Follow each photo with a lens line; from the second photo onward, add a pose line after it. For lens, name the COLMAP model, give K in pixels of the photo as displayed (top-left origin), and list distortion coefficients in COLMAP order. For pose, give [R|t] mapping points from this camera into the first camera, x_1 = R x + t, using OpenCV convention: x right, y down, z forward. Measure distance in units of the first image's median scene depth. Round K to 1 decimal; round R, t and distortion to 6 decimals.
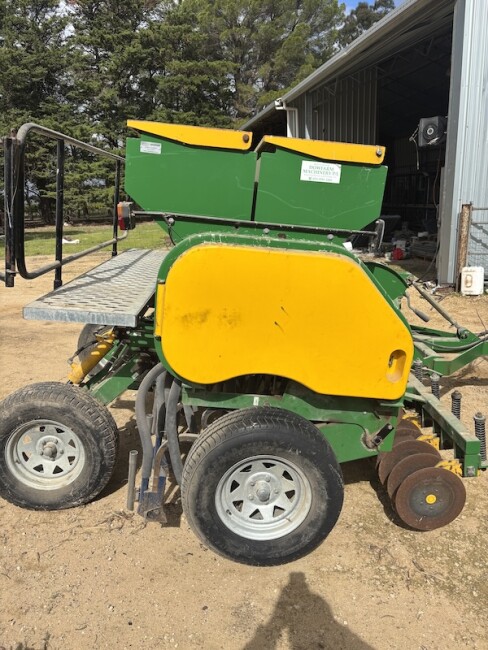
lens RADIAL K [[479.5, 0, 244.0], [0, 479.5, 325.0], [0, 0, 1]] dist [0.010727, 0.006726]
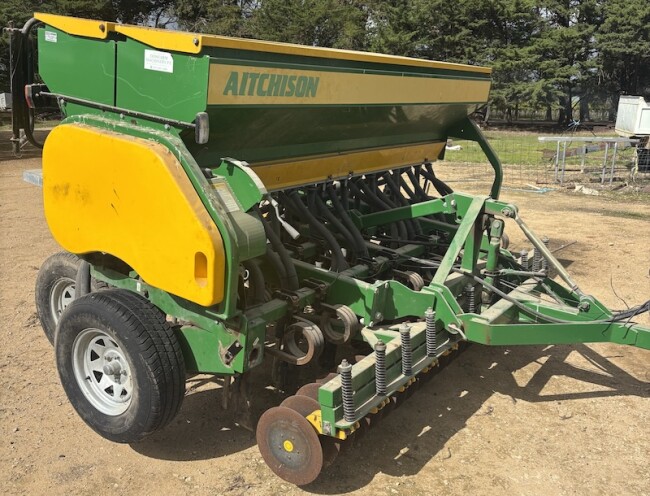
lens RADIAL K [[633.8, 0, 325.2], [0, 633.8, 275.0], [0, 0, 1]] dist [0.008559, 0.009716]
pose [[0.830853, 0.192878, -0.521998, 1.193256], [-0.183259, 0.980525, 0.070613, -0.036912], [0.525452, 0.036992, 0.850019, 0.071800]]
